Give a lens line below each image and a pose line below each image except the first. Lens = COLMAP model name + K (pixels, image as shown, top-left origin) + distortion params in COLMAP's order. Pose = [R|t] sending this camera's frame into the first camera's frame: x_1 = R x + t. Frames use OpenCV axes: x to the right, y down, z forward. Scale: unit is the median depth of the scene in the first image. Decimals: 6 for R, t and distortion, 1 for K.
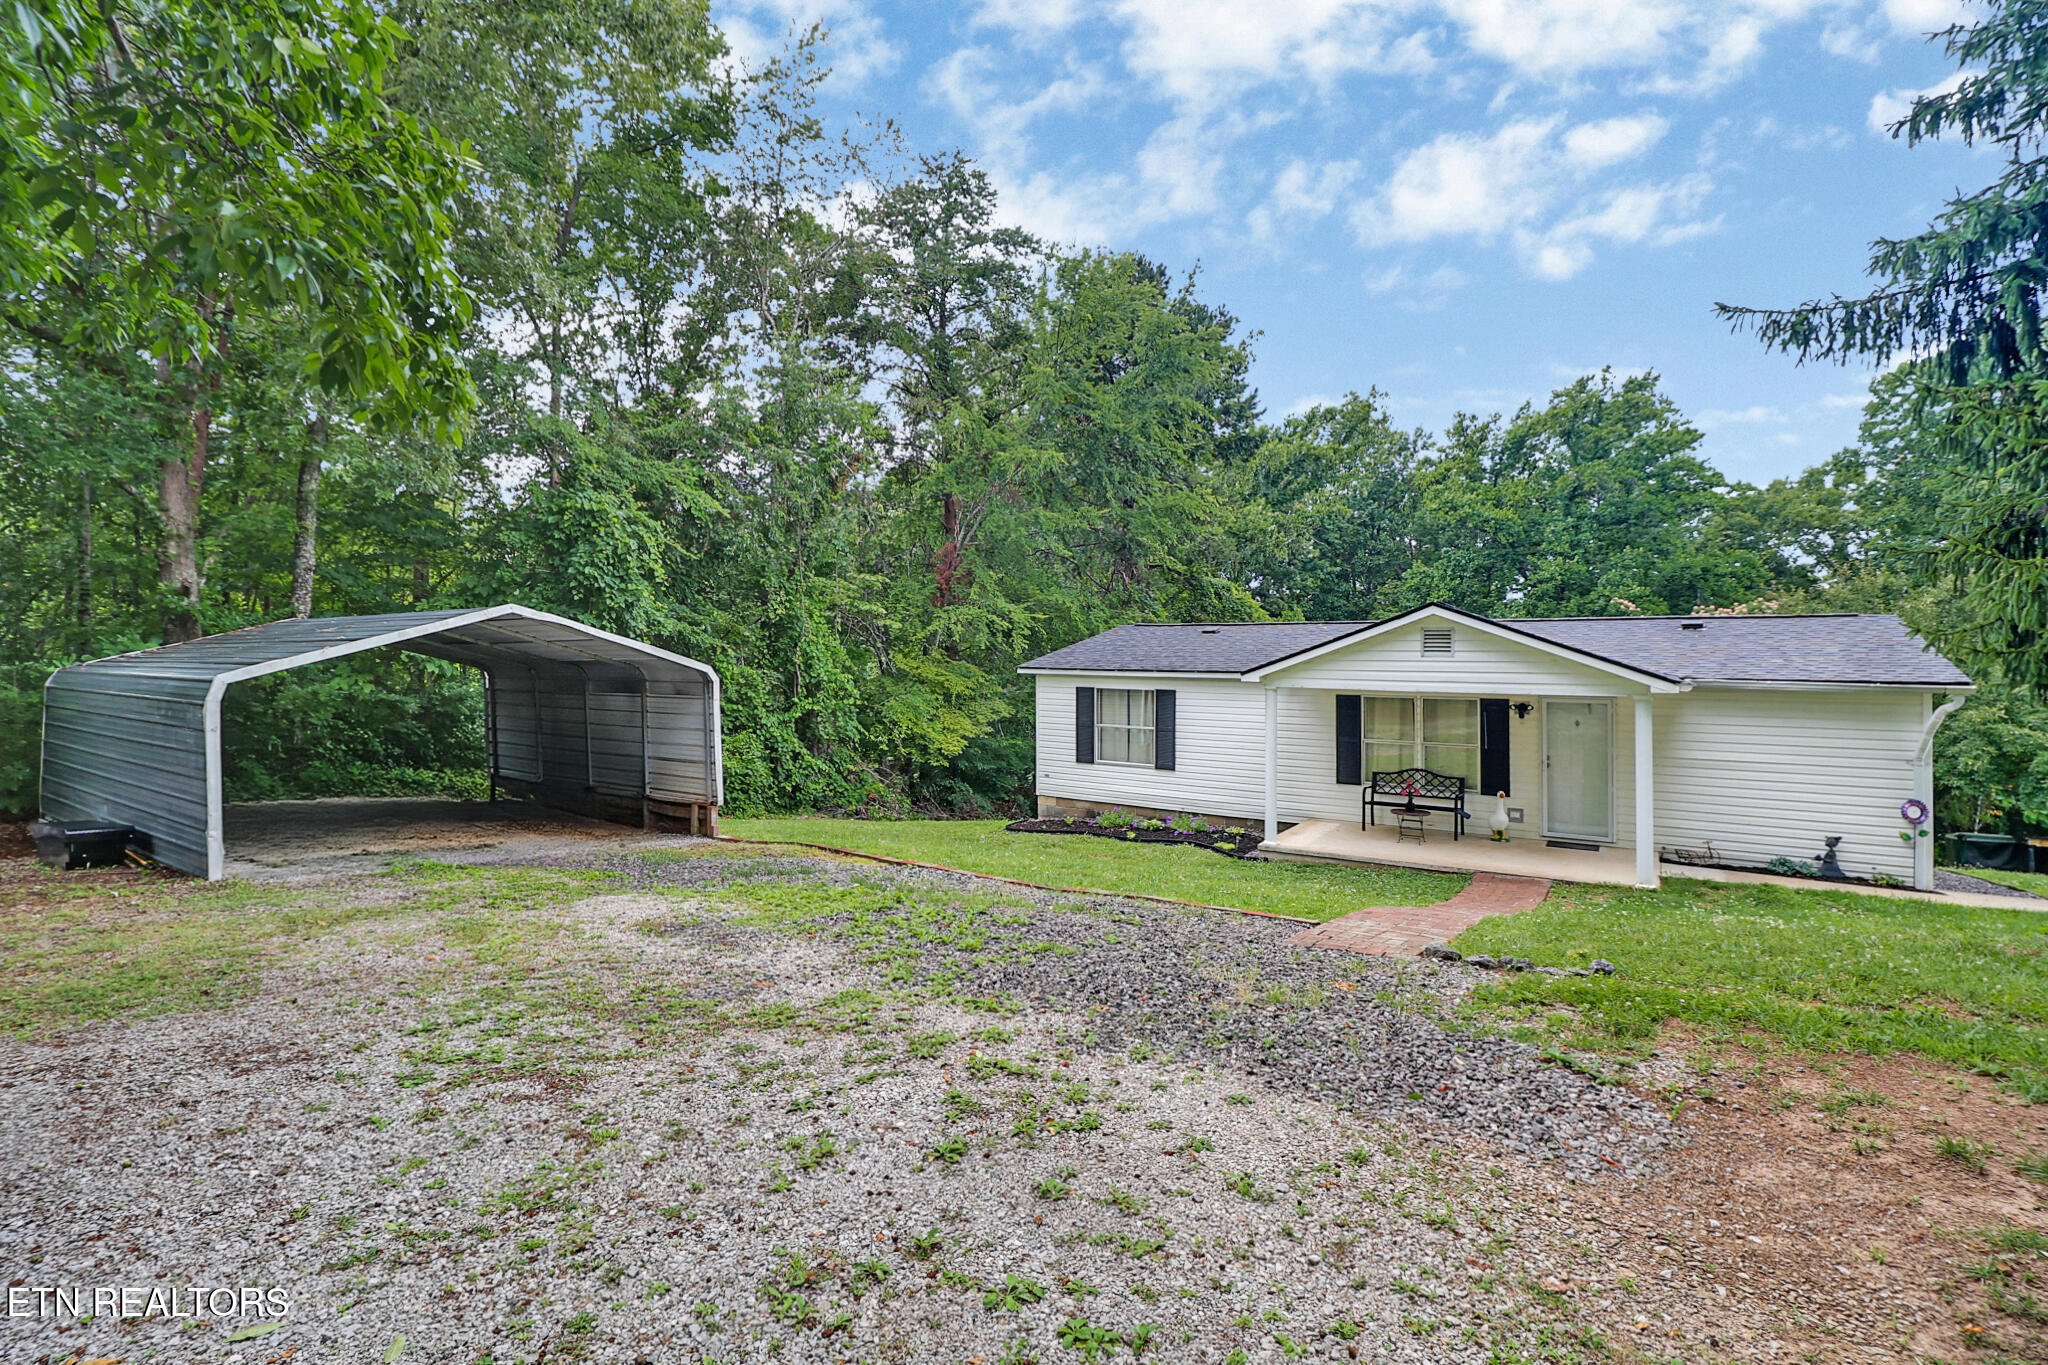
lens RADIAL K [[936.0, 0, 1003.2], [0, 936.0, 646.1], [0, 0, 1]] dist [0.008582, -0.018491]
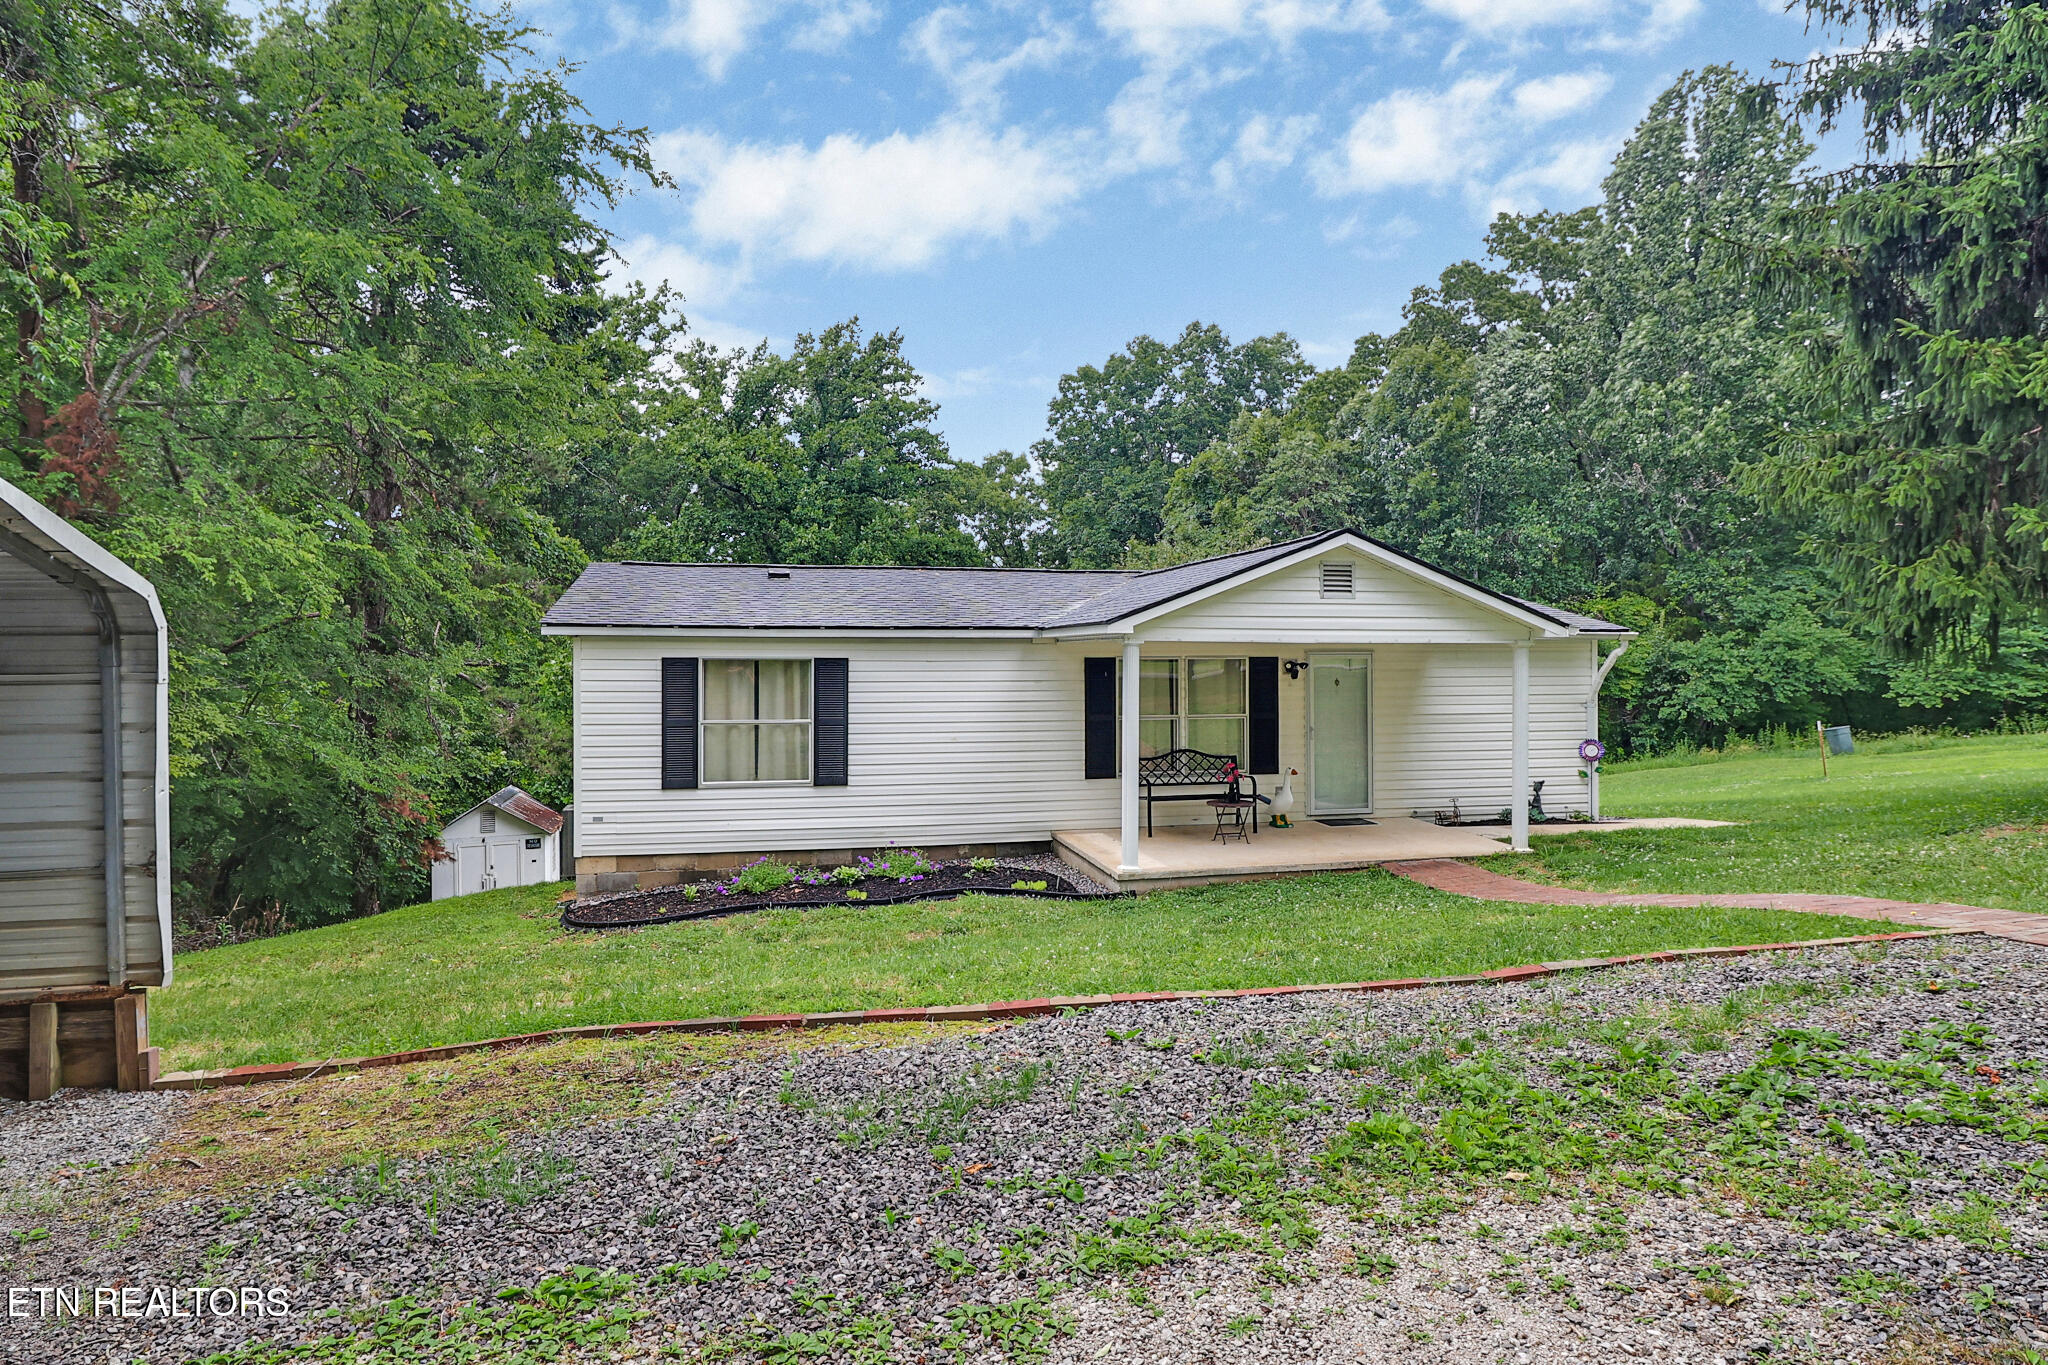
lens RADIAL K [[1181.2, 0, 1018.7], [0, 1181.2, 632.2], [0, 0, 1]] dist [-0.002143, -0.001694]
pose [[0.680364, 0.002877, 0.732869, -0.307602], [-0.002798, 0.999995, -0.001328, 0.028648], [-0.732869, -0.001147, 0.680369, 0.354469]]
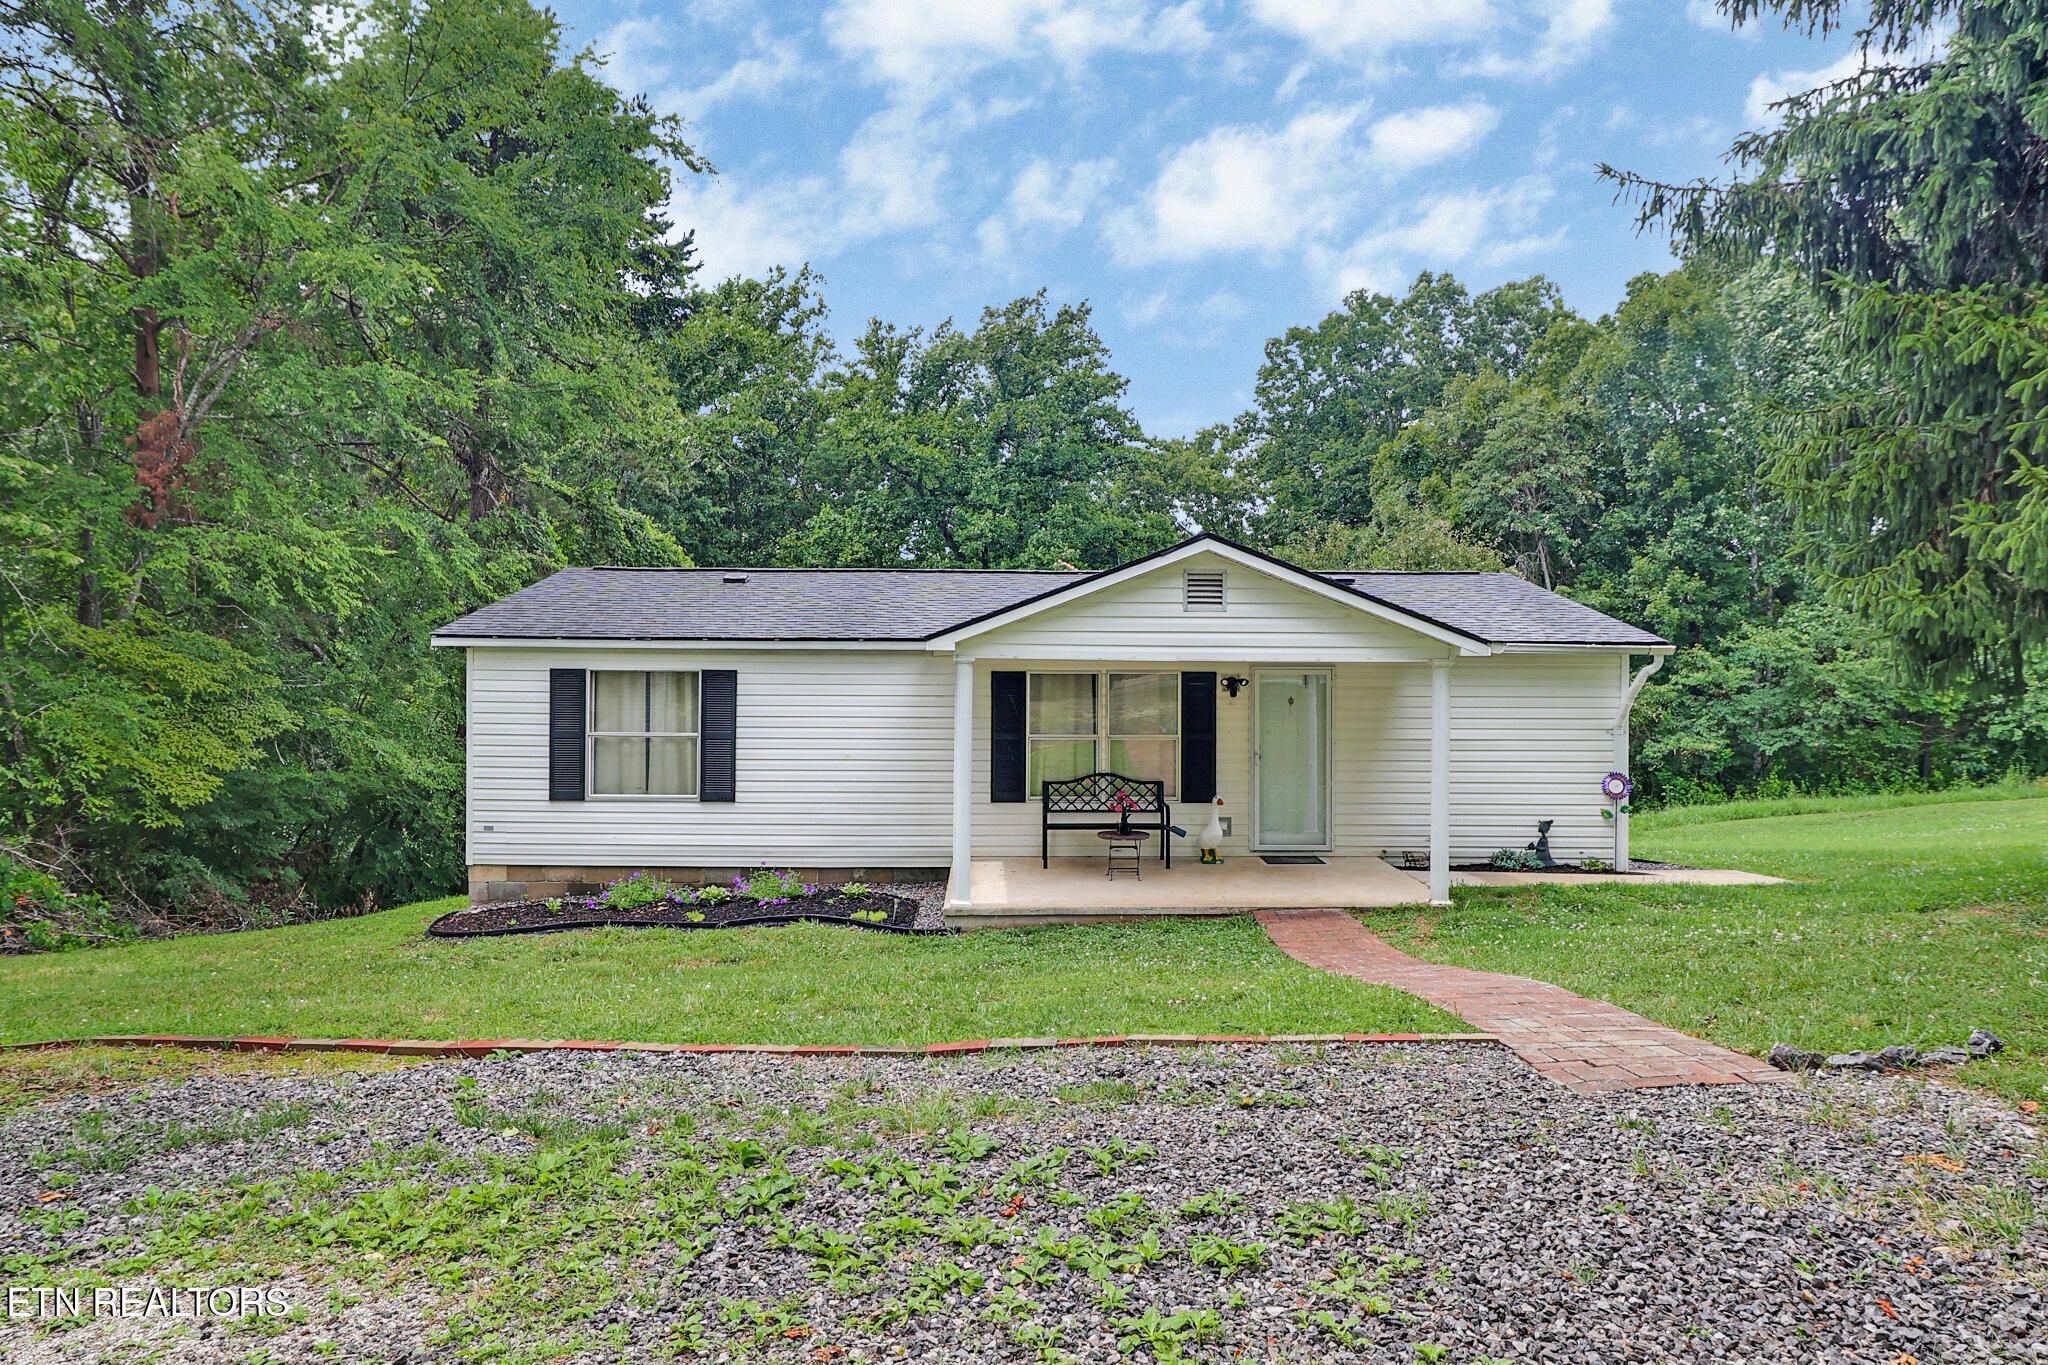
lens RADIAL K [[1290.0, 0, 1011.7], [0, 1290.0, 630.7], [0, 0, 1]] dist [-0.000911, 0.000593]
pose [[0.818798, 0.000800, 0.574081, -0.145168], [-0.005351, 0.999966, 0.006237, 0.014116], [-0.574057, -0.008179, 0.818775, 0.197079]]
